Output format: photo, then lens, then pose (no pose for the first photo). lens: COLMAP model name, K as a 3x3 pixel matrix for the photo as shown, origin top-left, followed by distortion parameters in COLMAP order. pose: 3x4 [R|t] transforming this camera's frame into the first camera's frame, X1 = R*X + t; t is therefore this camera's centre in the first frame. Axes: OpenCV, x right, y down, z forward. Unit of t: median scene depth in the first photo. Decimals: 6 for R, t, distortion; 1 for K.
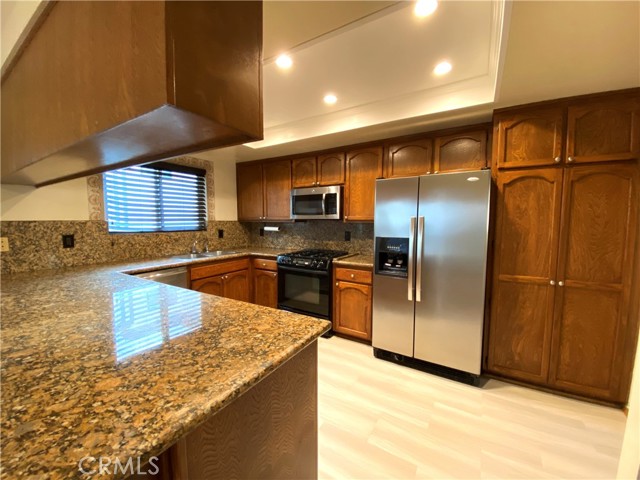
lens RADIAL K [[253.7, 0, 331.4], [0, 253.7, 237.0], [0, 0, 1]] dist [-0.006436, -0.001738]
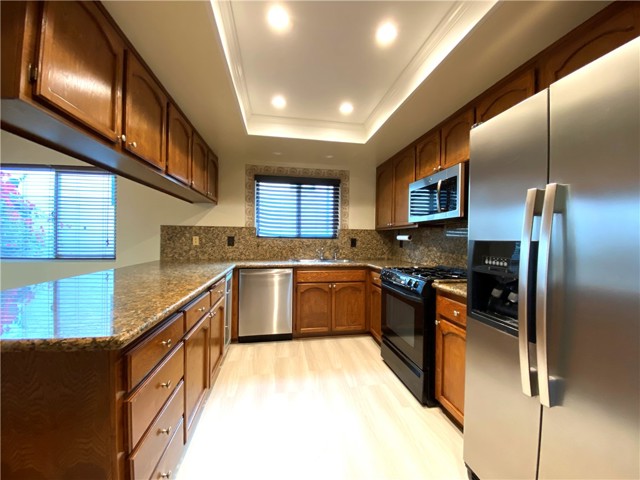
lens RADIAL K [[253.7, 0, 319.2], [0, 253.7, 239.6], [0, 0, 1]] dist [-0.006436, -0.001738]
pose [[0.647979, 0.007980, -0.761616, 0.293689], [-0.057446, 0.997609, -0.038421, 0.027643], [0.759488, 0.068648, 0.646889, 0.375859]]
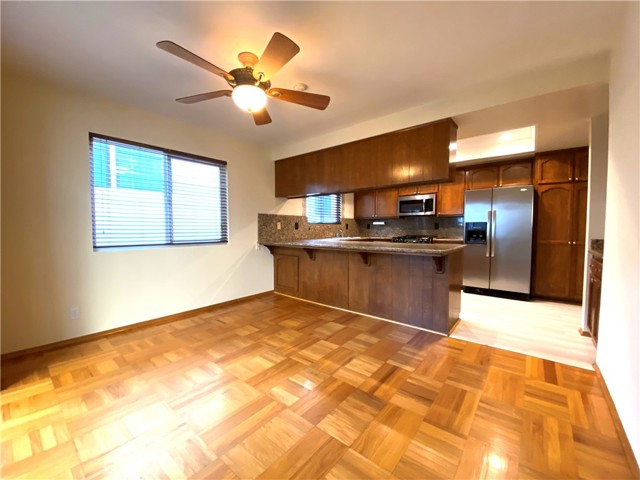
lens RADIAL K [[253.7, 0, 334.5], [0, 253.7, 235.8], [0, 0, 1]] dist [-0.006436, -0.001738]
pose [[0.988977, 0.000171, -0.148069, -0.384983], [-0.004522, 0.999568, -0.029049, 0.121836], [0.148000, 0.029398, 0.988550, -0.733365]]
